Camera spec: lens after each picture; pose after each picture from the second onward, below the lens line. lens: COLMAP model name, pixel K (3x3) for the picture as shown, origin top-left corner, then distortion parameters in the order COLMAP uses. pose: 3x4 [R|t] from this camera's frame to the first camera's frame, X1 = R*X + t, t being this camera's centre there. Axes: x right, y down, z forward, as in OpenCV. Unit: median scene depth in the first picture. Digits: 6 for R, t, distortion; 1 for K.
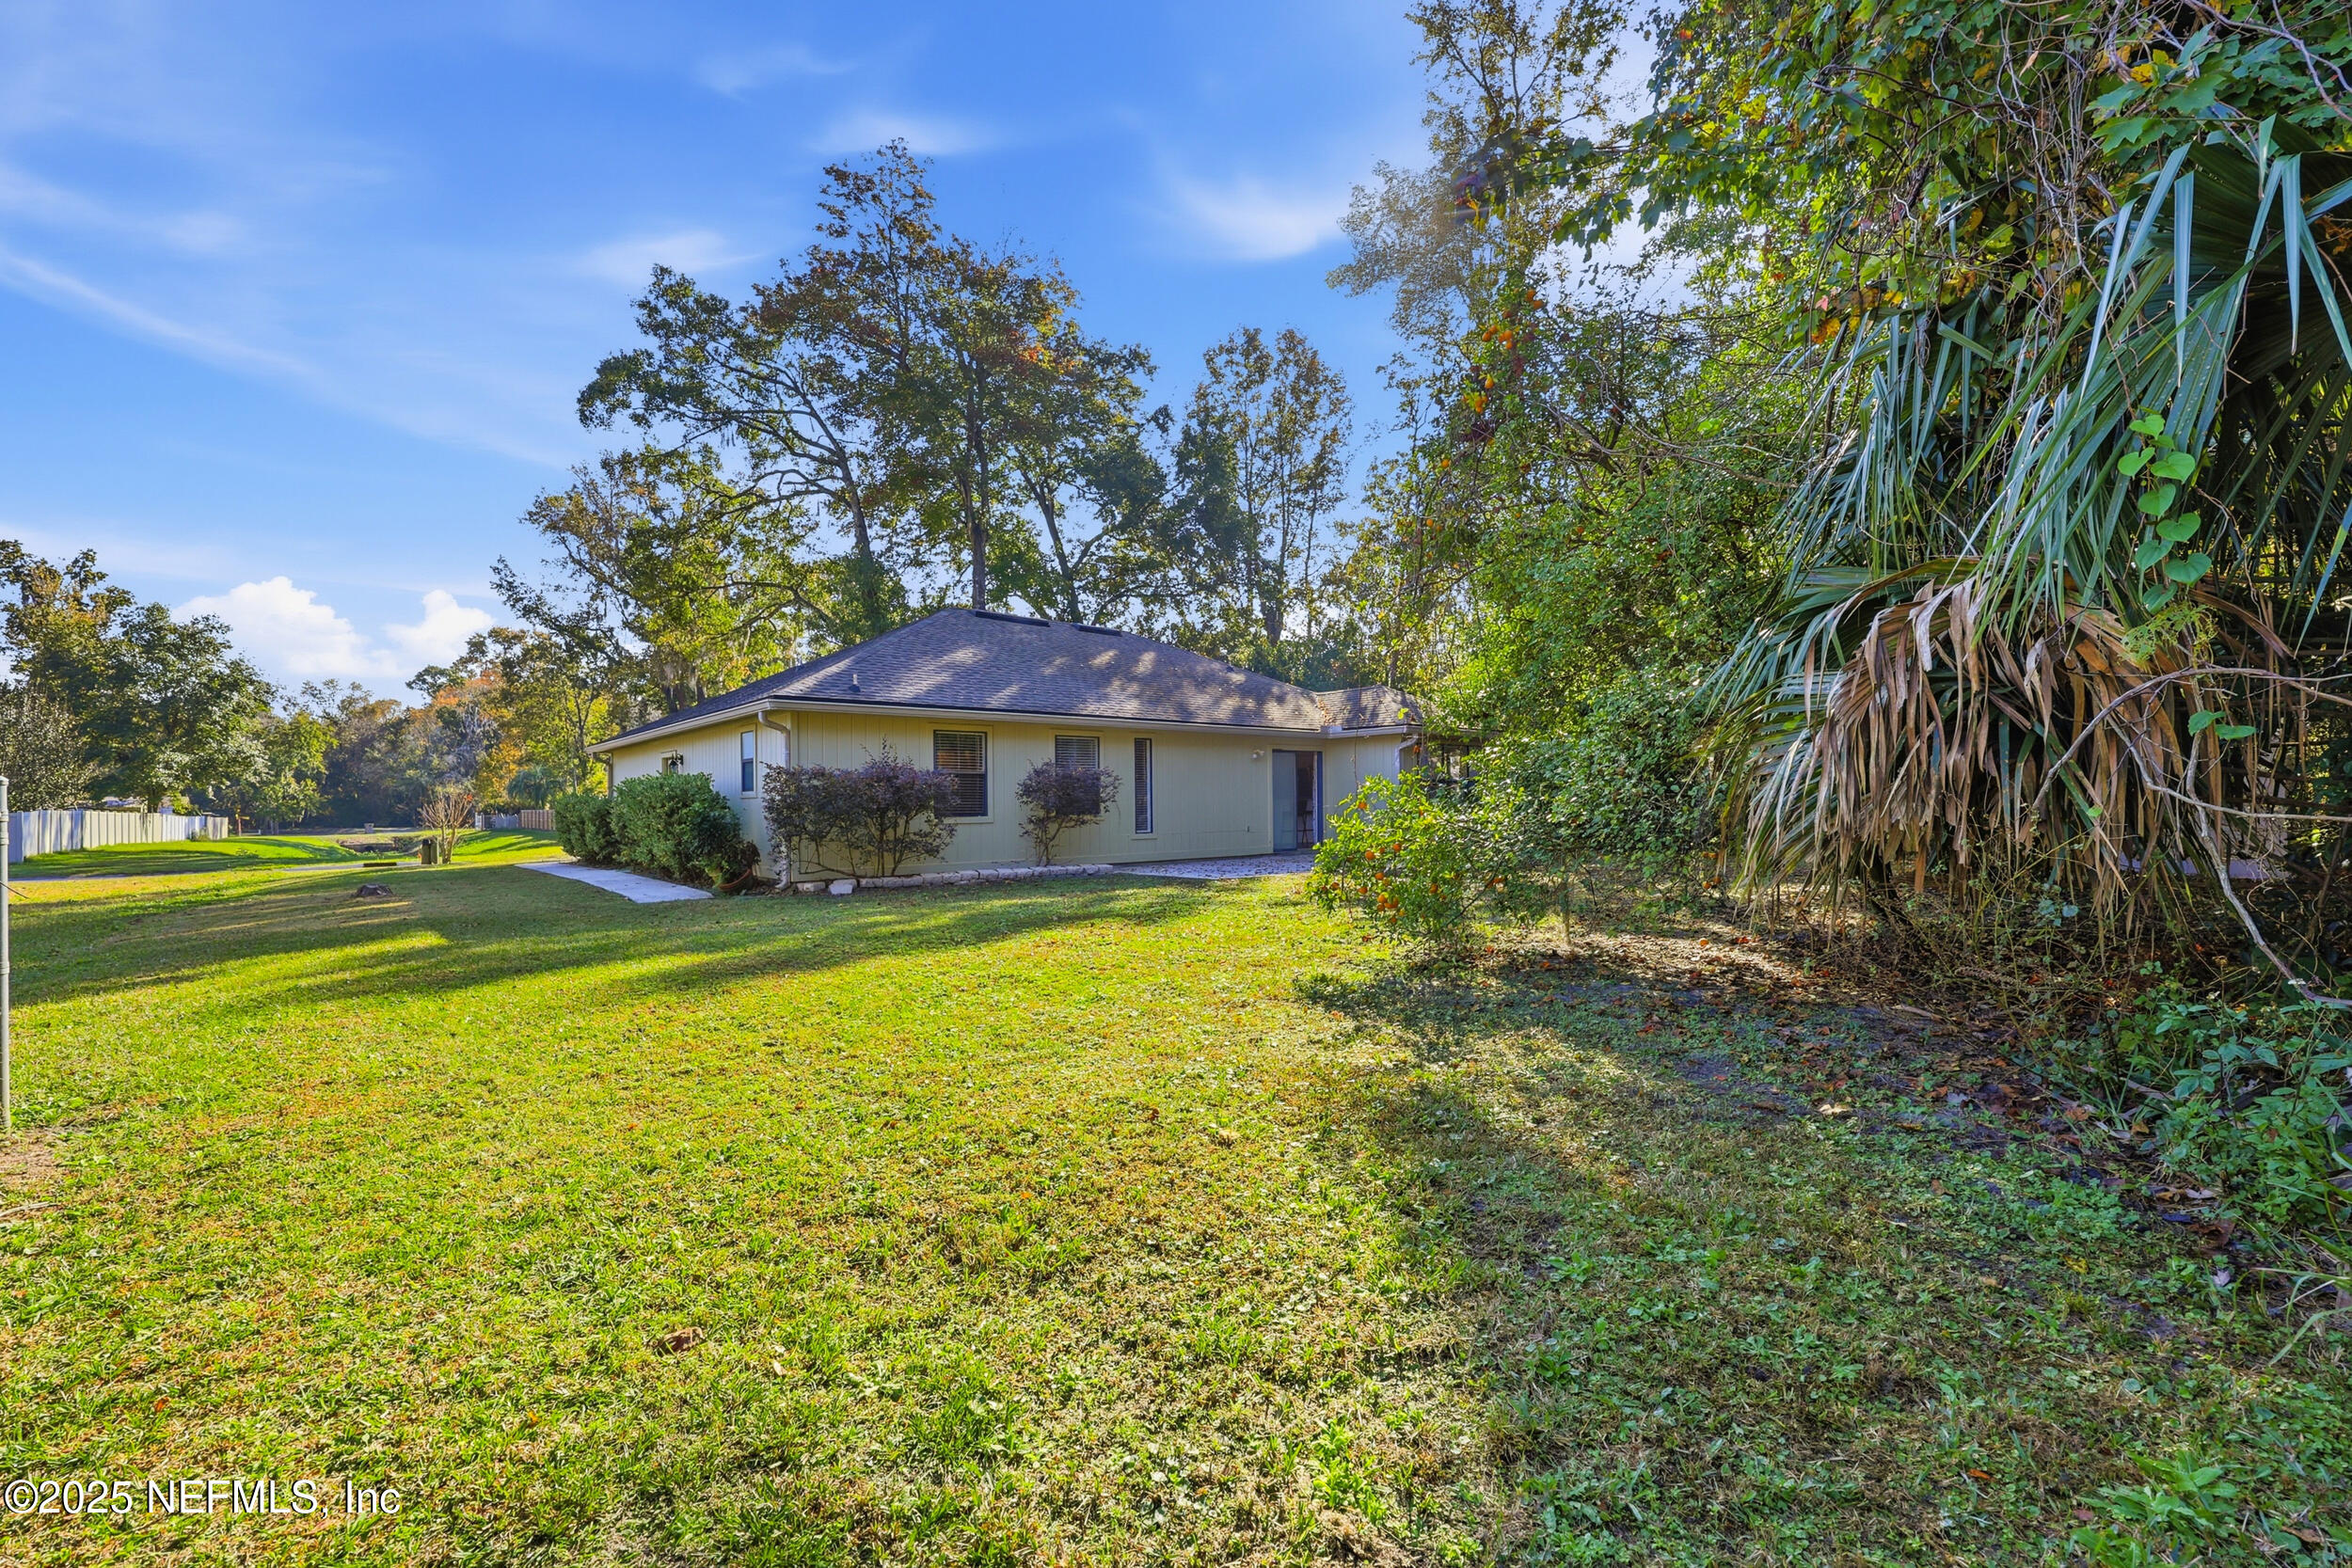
lens RADIAL K [[944.6, 0, 1173.3], [0, 944.6, 782.9], [0, 0, 1]] dist [0.000599, 0.000001]
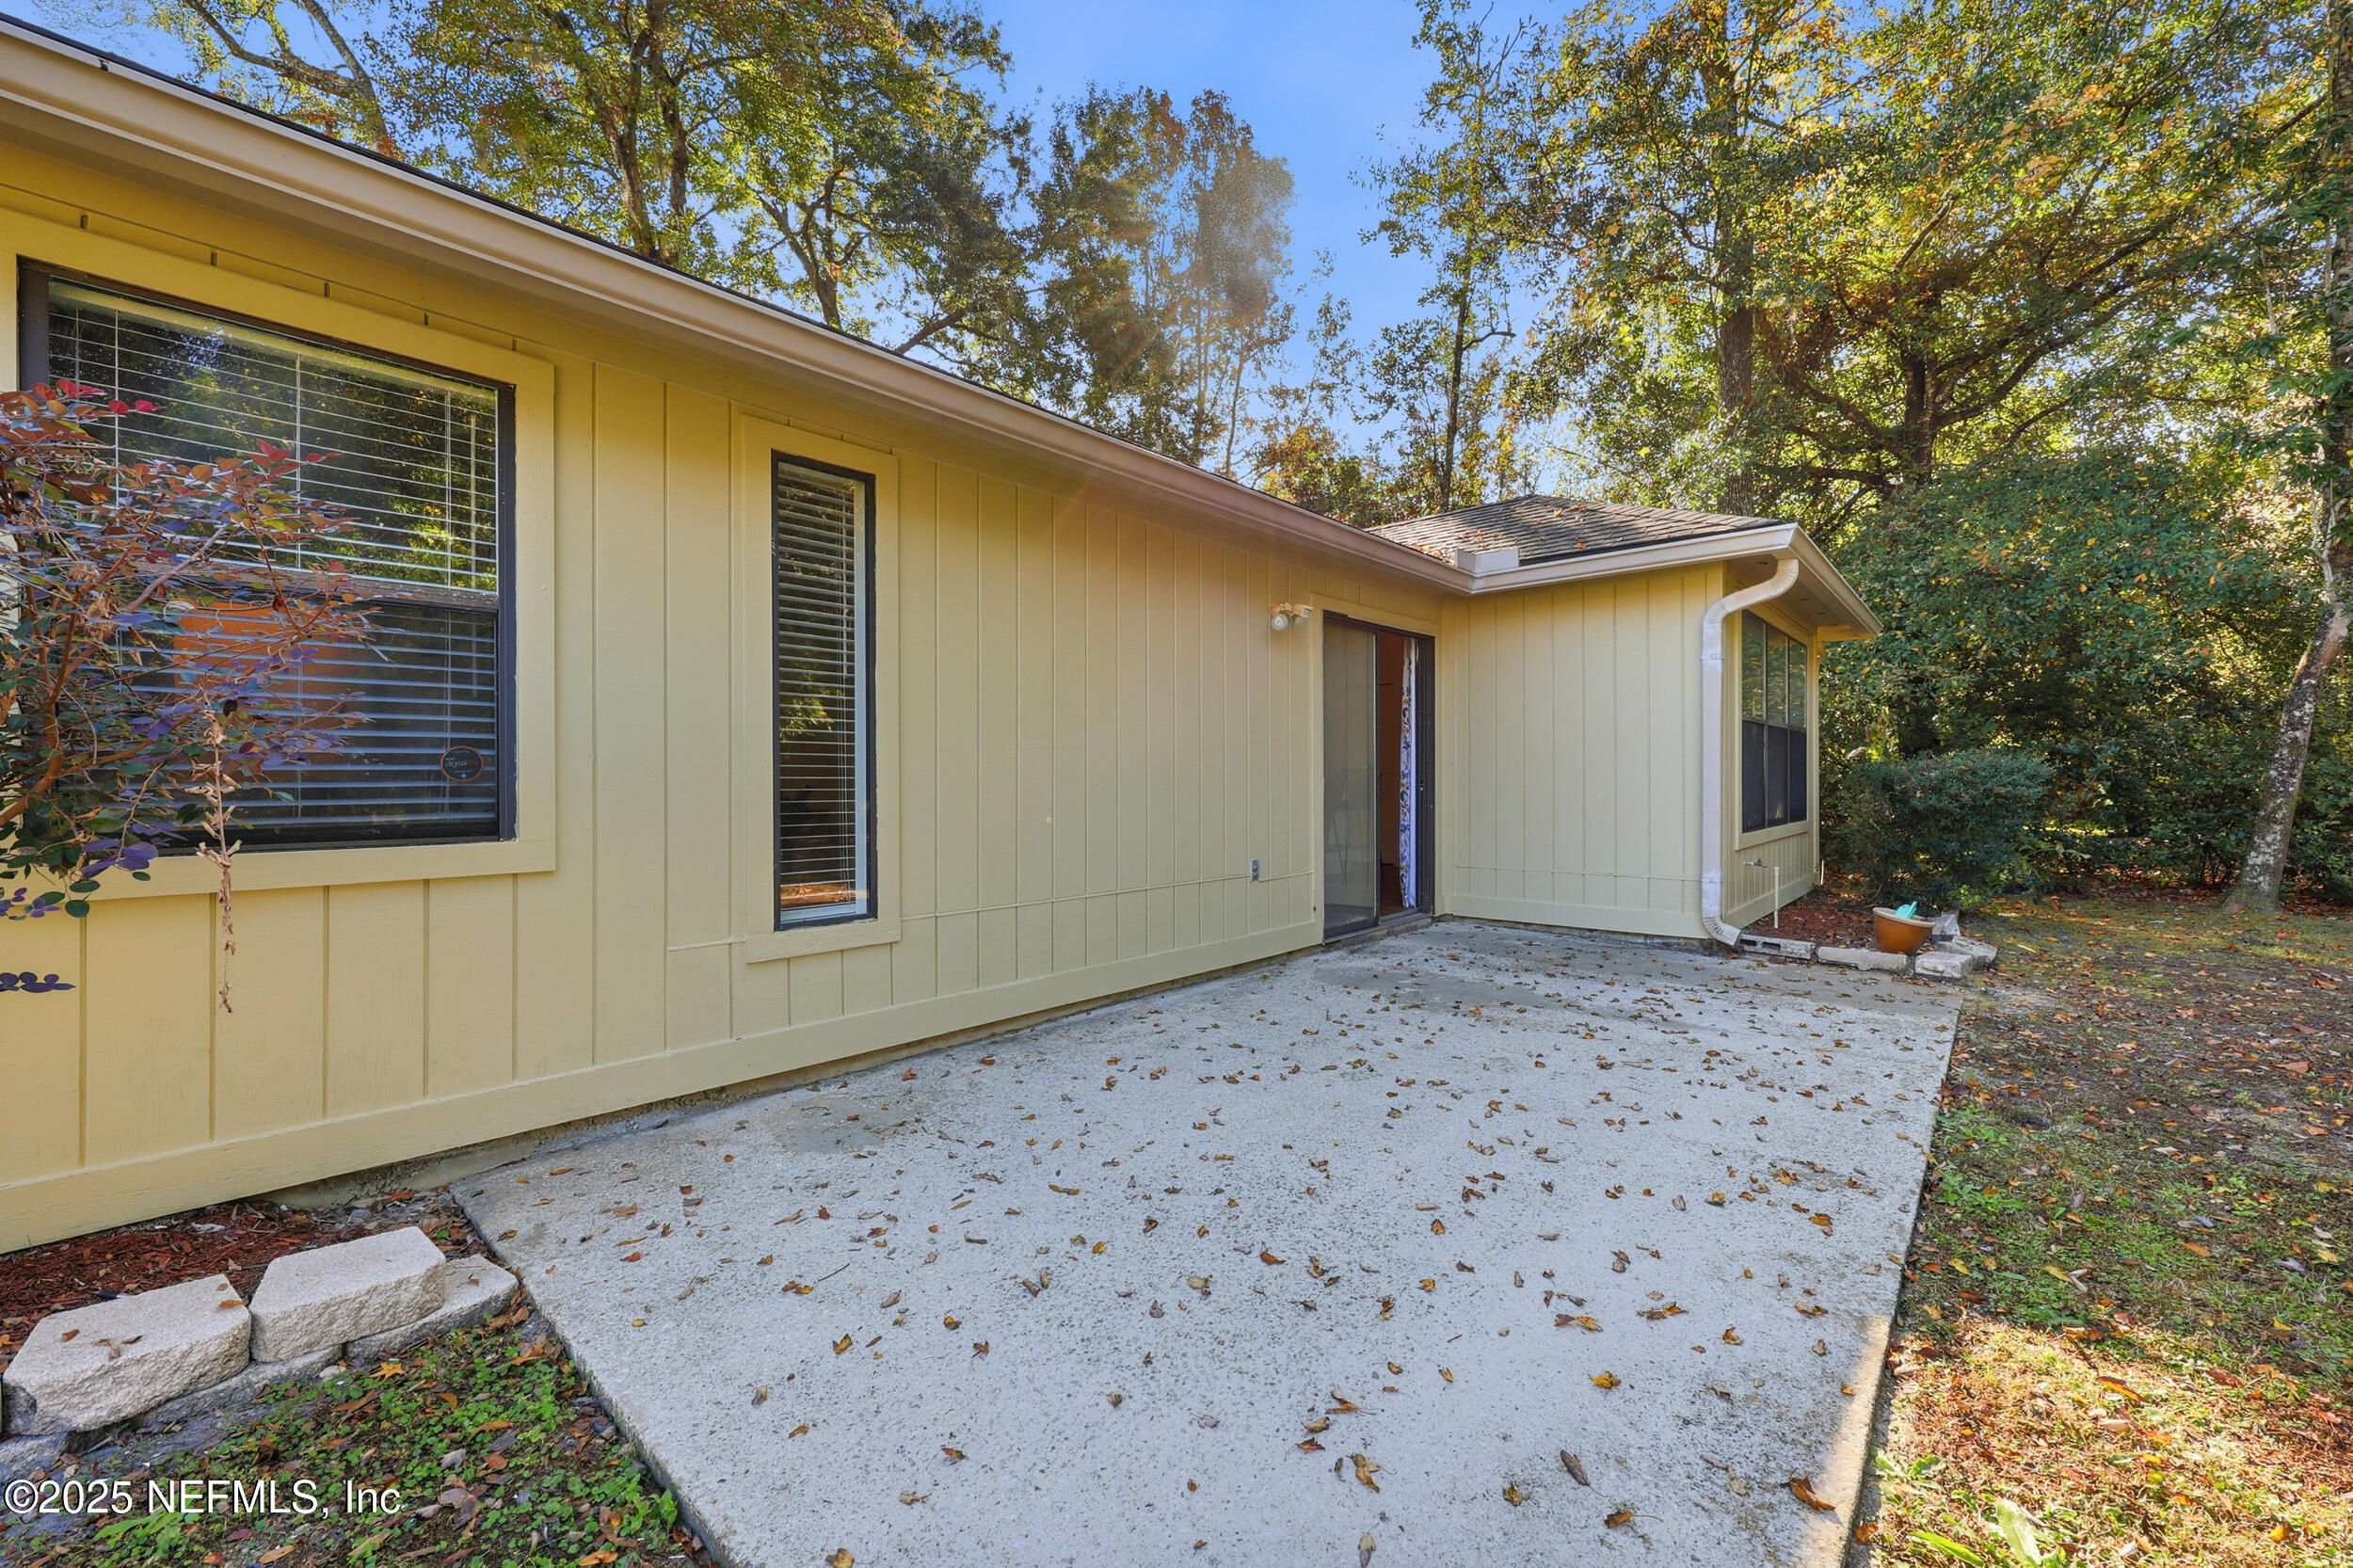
lens RADIAL K [[945.1, 0, 1173.8], [0, 945.1, 782.9], [0, 0, 1]] dist [0.000599, 0.000001]
pose [[0.990930, 0.009171, 0.134069, 0.011070], [-0.010615, 0.999893, 0.010064, 0.013948], [-0.133963, -0.011396, 0.990921, 0.389431]]
